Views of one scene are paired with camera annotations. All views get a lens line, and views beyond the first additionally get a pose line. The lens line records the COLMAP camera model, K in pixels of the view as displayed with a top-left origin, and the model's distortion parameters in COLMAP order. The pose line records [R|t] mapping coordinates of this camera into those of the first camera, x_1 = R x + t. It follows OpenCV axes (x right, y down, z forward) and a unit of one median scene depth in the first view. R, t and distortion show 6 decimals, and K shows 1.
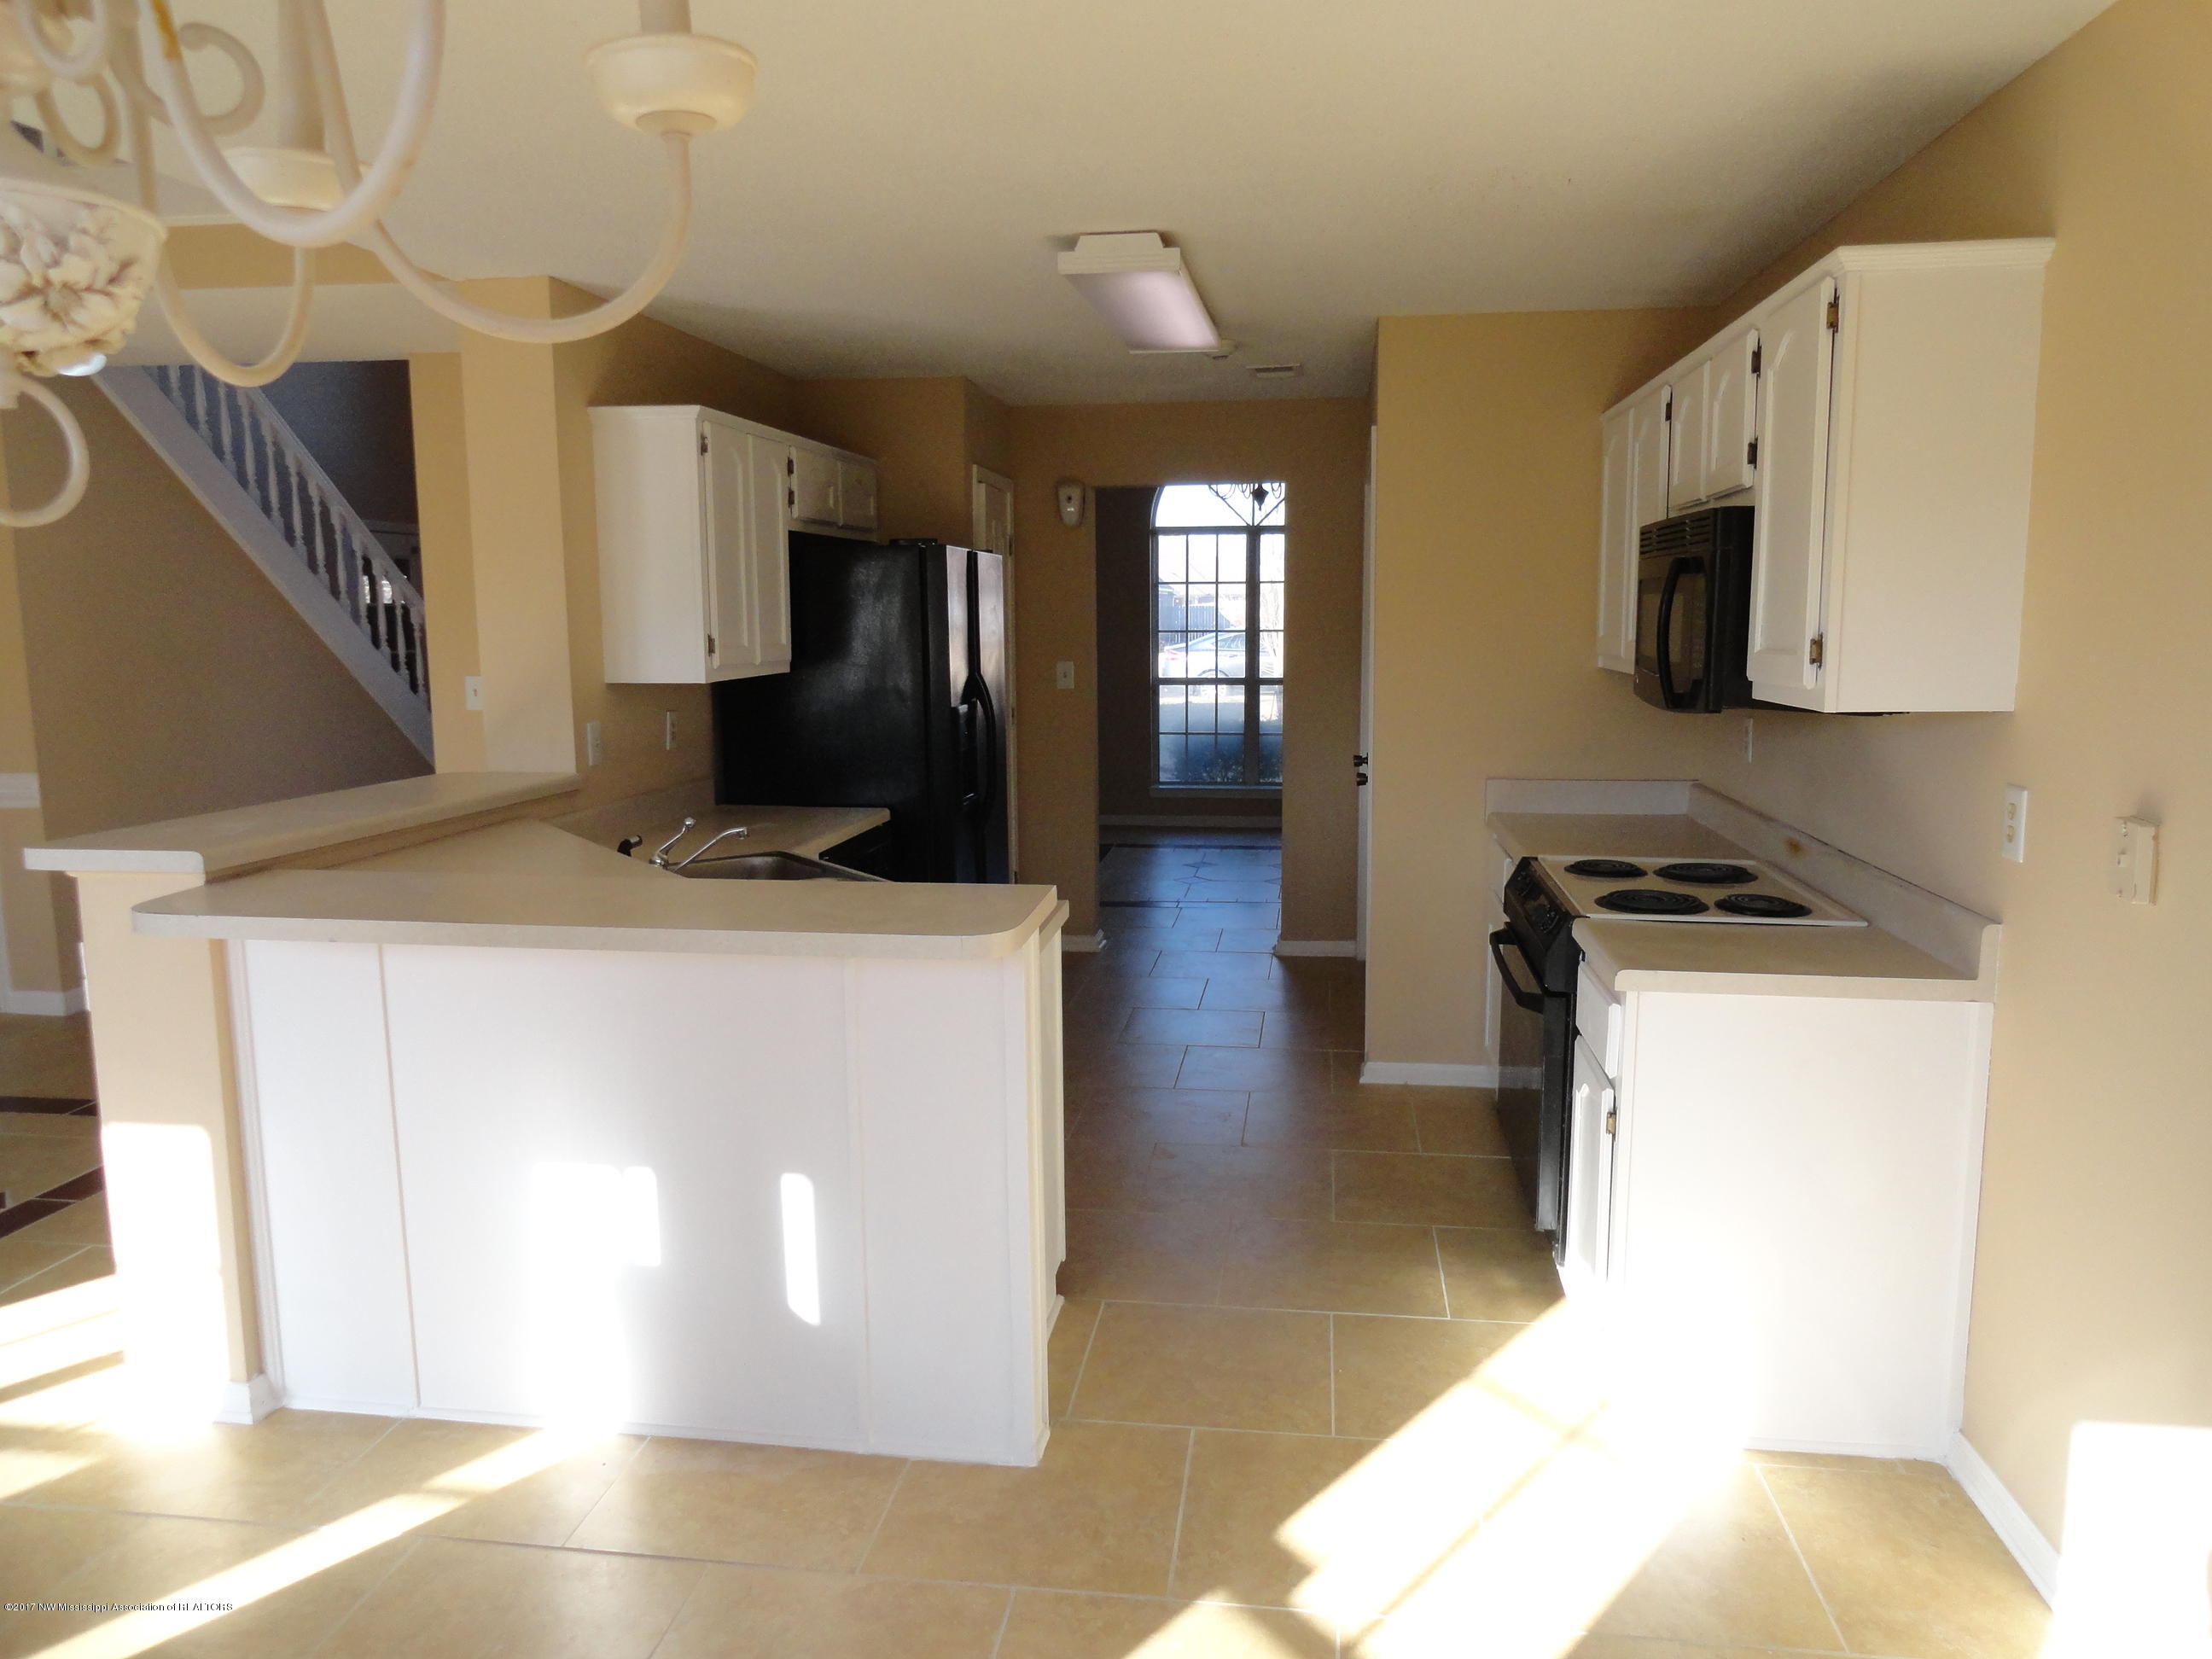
lens RADIAL K [[1514.7, 0, 1135.4], [0, 1514.7, 827.0], [0, 0, 1]] dist [-0.004574, -0.000693]
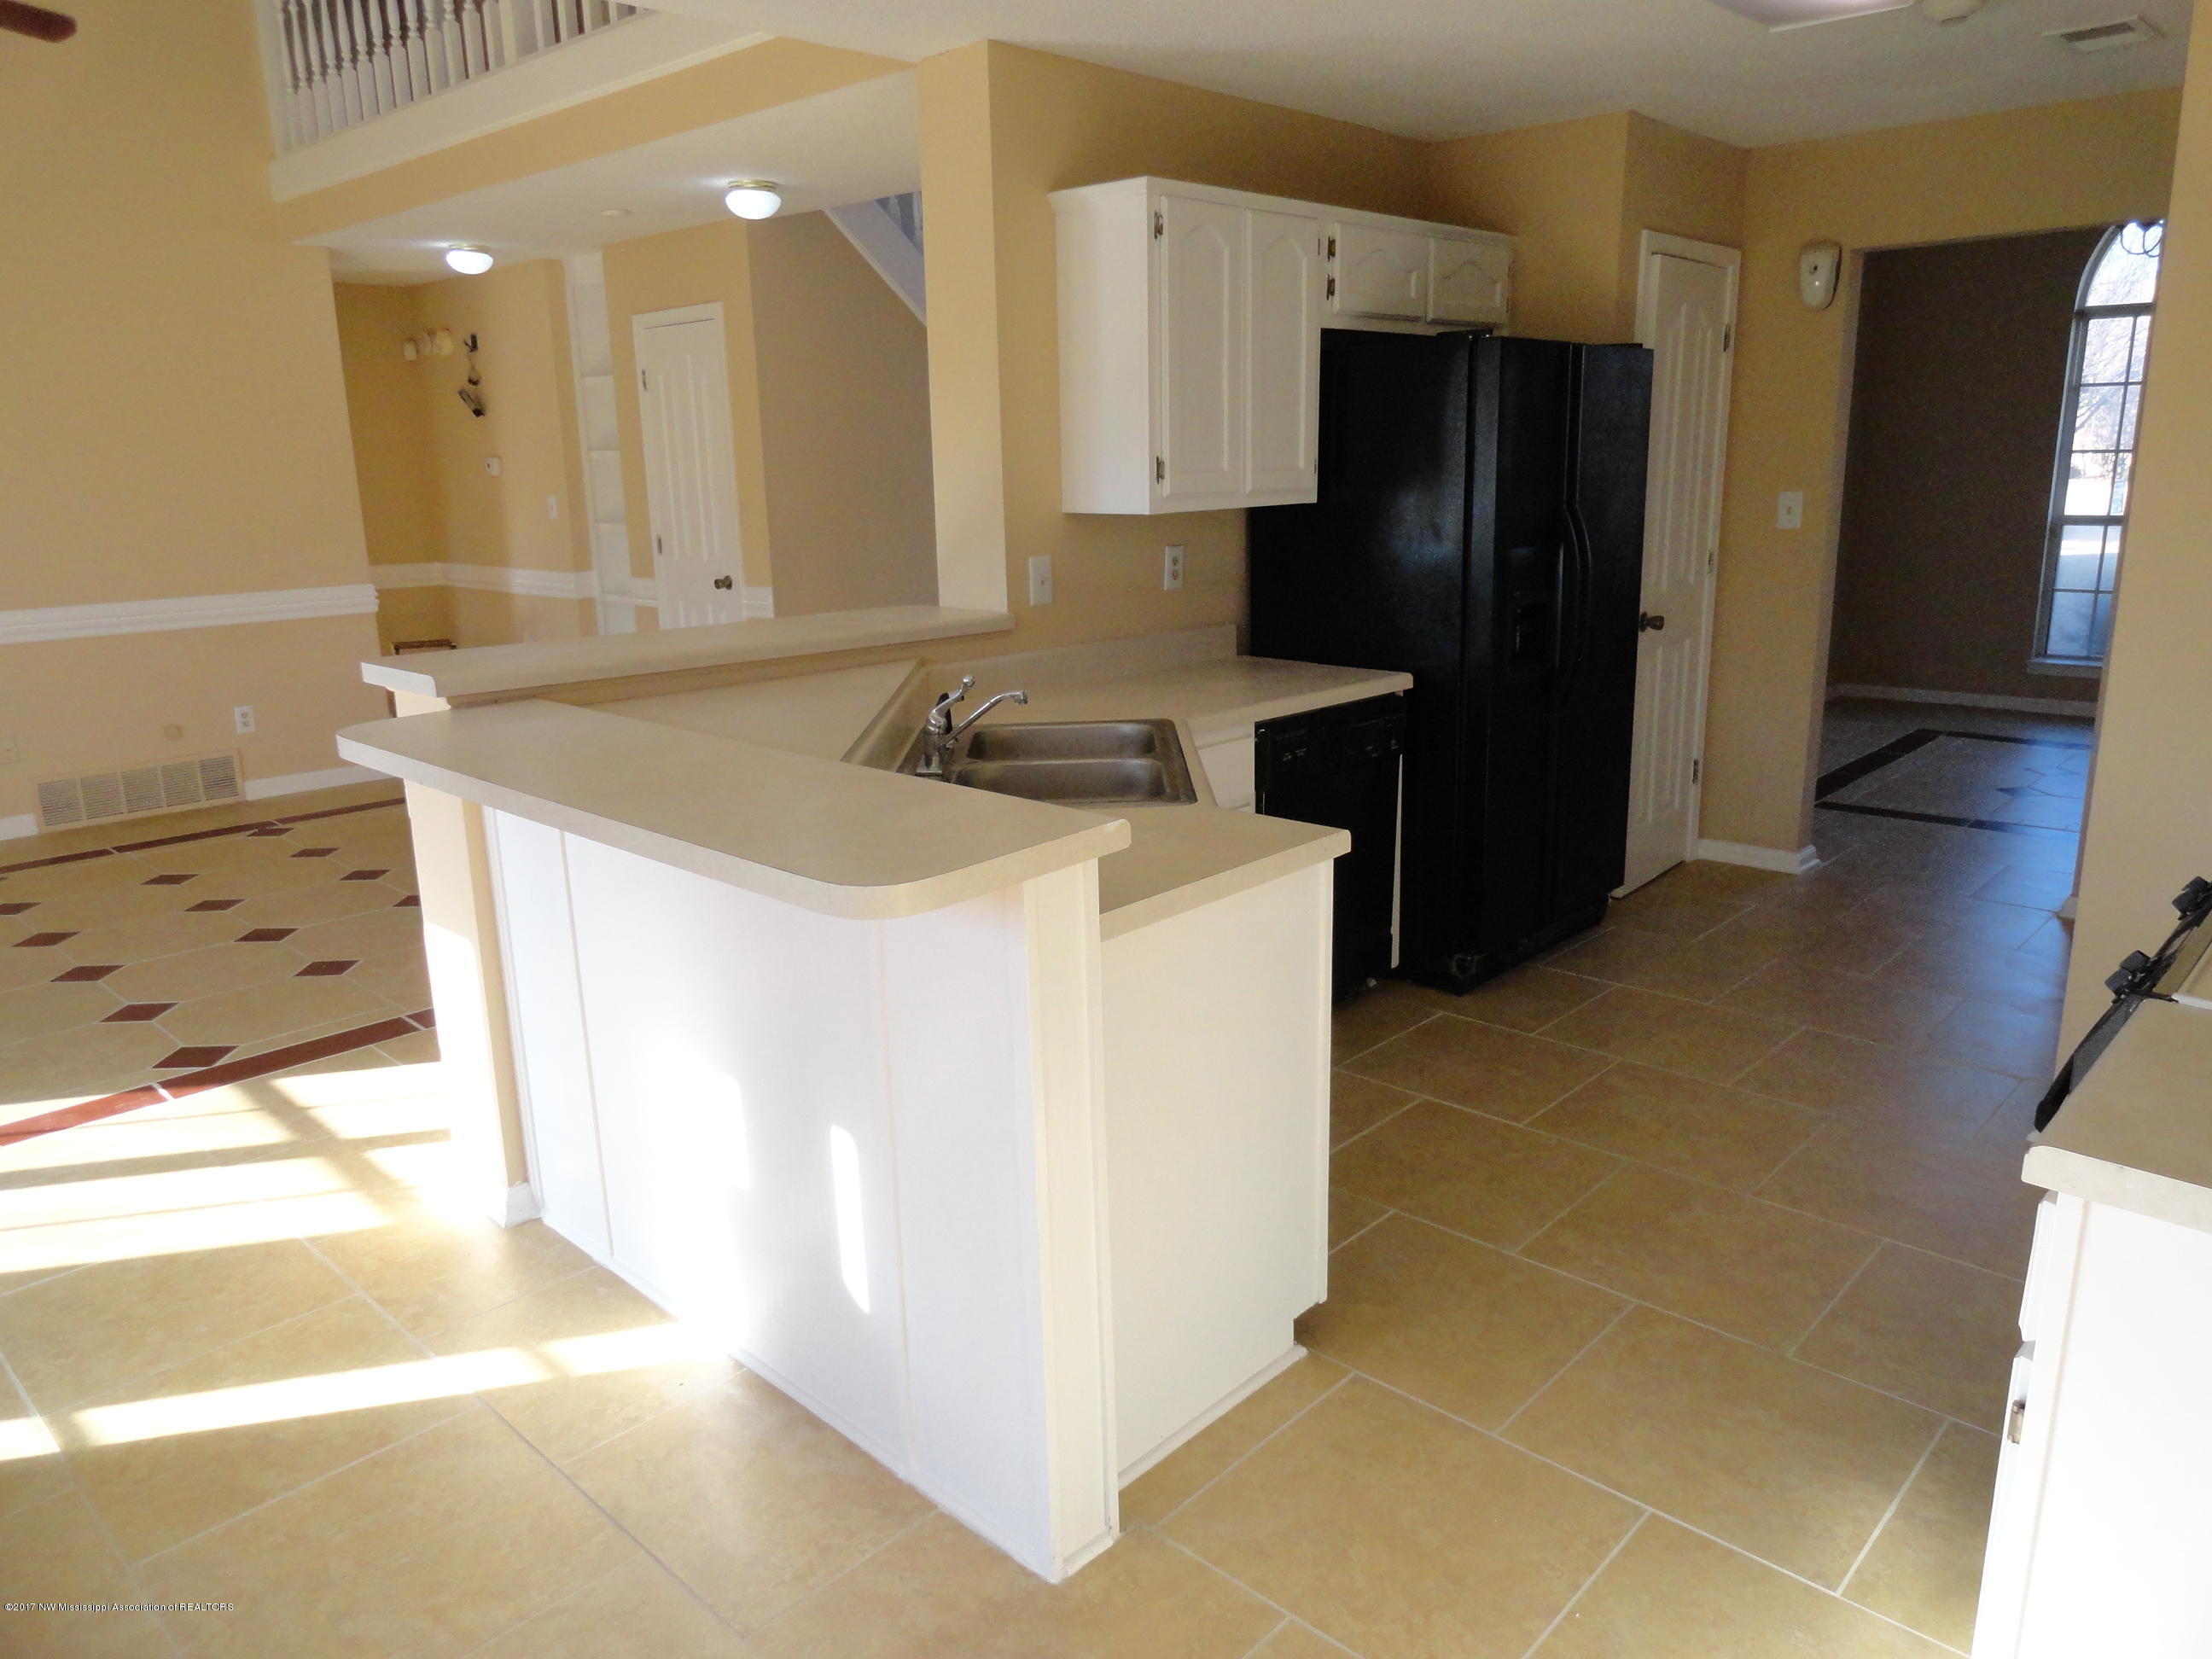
lens RADIAL K [[1513.9, 0, 1106.0], [0, 1513.9, 829.5], [0, 0, 1]] dist [-0.002536, -0.009686]
pose [[0.808166, 0.130731, -0.574262, 0.215261], [-0.066459, 0.989068, 0.131632, -0.029671], [0.585193, -0.068215, 0.808020, 0.280592]]
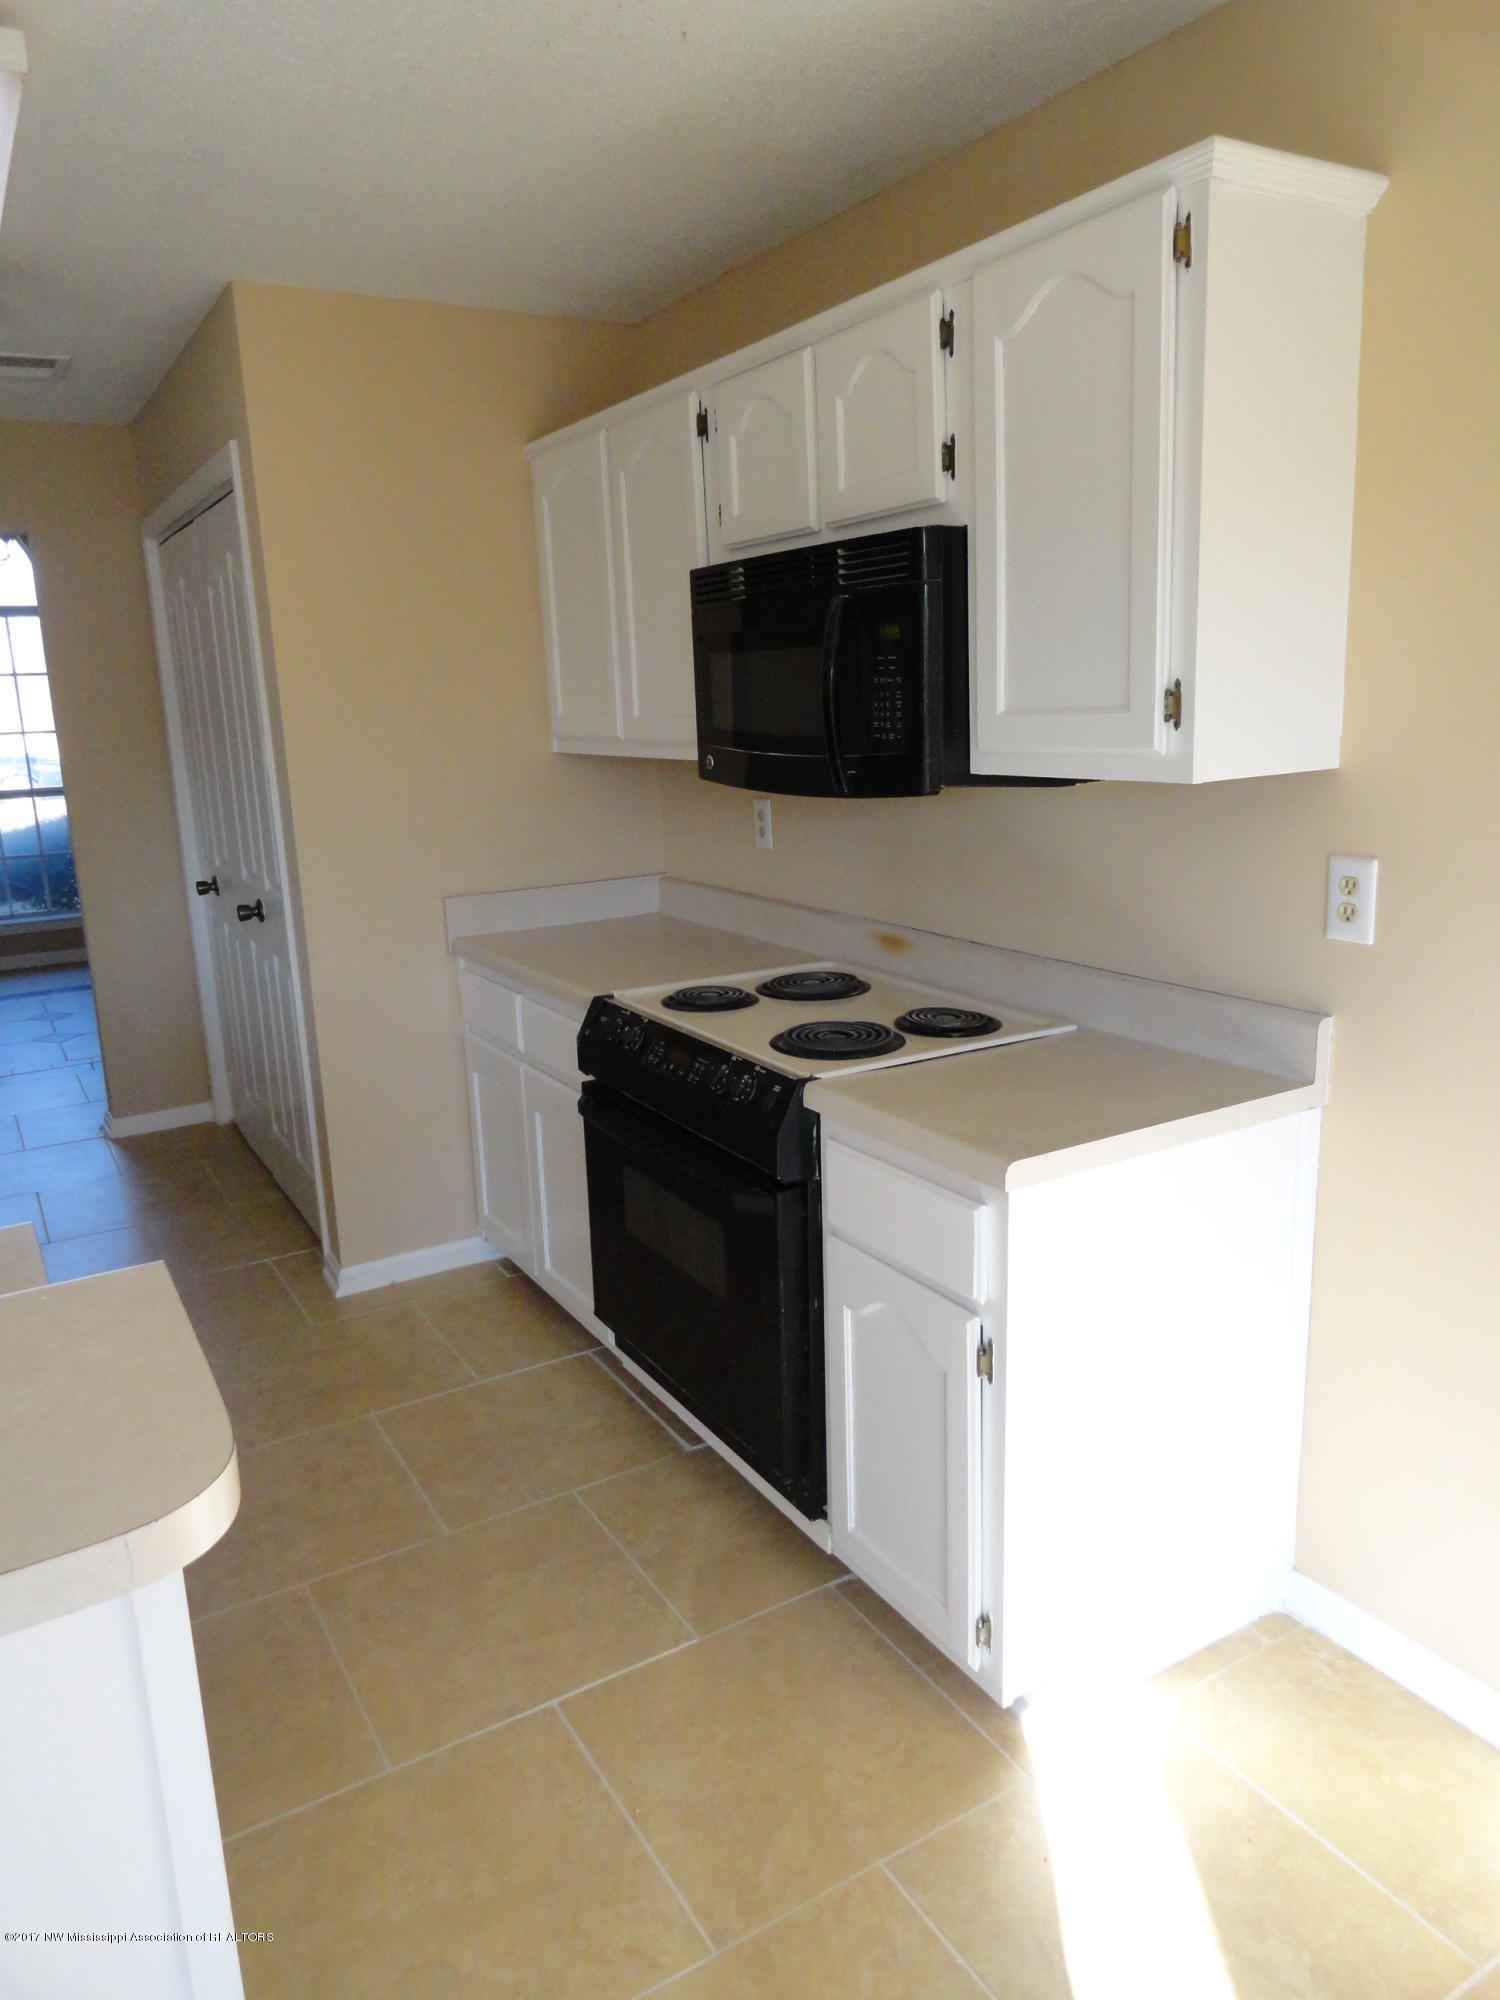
lens RADIAL K [[1369.5, 0, 750.0], [0, 1369.5, 1000.0], [0, 0, 1]] dist [-0.004574, -0.000693]
pose [[0.788684, -0.156501, 0.594546, -0.095404], [0.115558, 0.987558, 0.106661, -0.041443], [-0.603841, -0.015417, 0.796955, 0.353778]]
